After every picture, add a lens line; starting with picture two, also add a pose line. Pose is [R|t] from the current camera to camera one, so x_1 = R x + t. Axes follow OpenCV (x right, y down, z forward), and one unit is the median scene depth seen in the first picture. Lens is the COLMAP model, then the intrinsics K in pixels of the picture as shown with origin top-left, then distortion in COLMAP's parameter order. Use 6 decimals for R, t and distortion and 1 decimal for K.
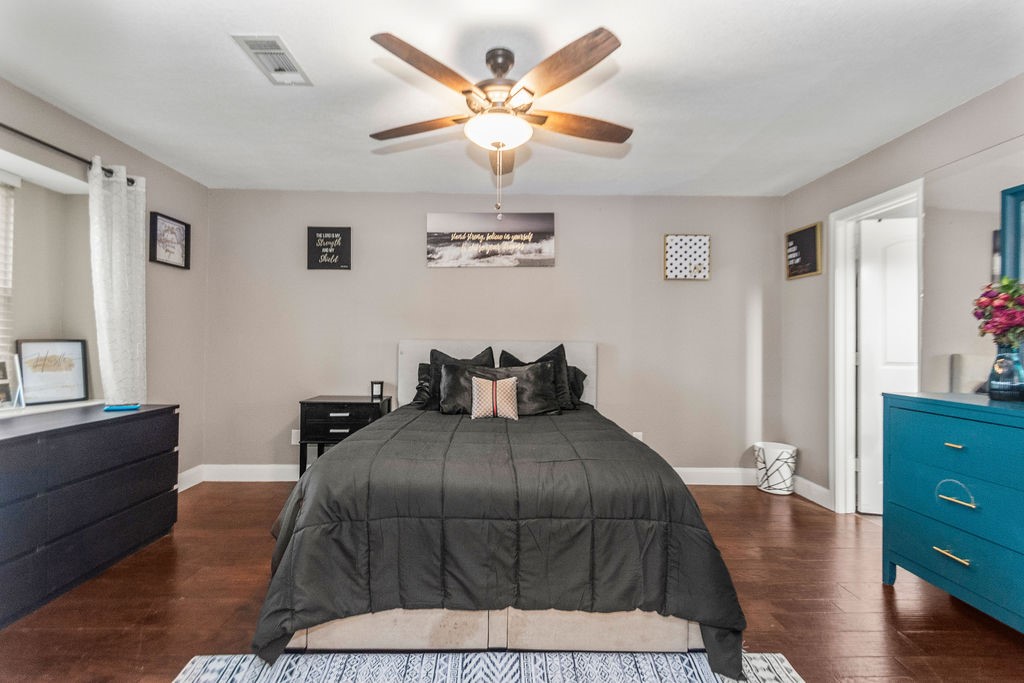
lens RADIAL K [[449.5, 0, 510.3], [0, 449.5, 346.2], [0, 0, 1]] dist [0.004848, 0.000186]
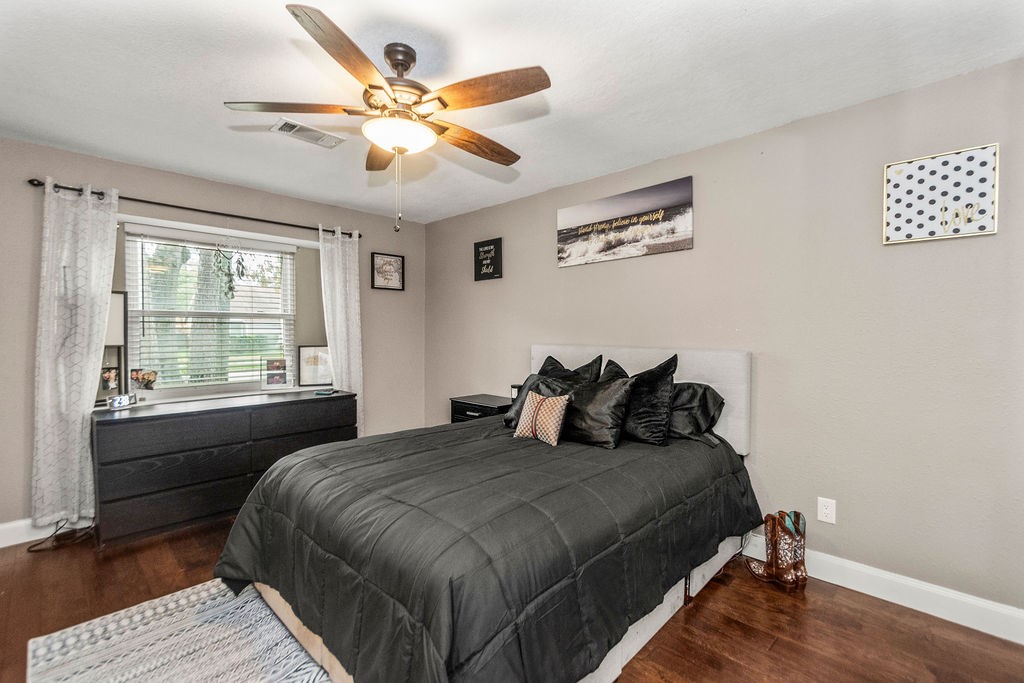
lens RADIAL K [[453.8, 0, 510.8], [0, 453.8, 349.8], [0, 0, 1]] dist [0.001051, 0.000173]
pose [[0.707855, 0.021120, -0.706042, 0.419674], [0.001425, 0.999508, 0.031326, -0.034407], [0.706357, -0.023180, 0.707477, 0.255872]]
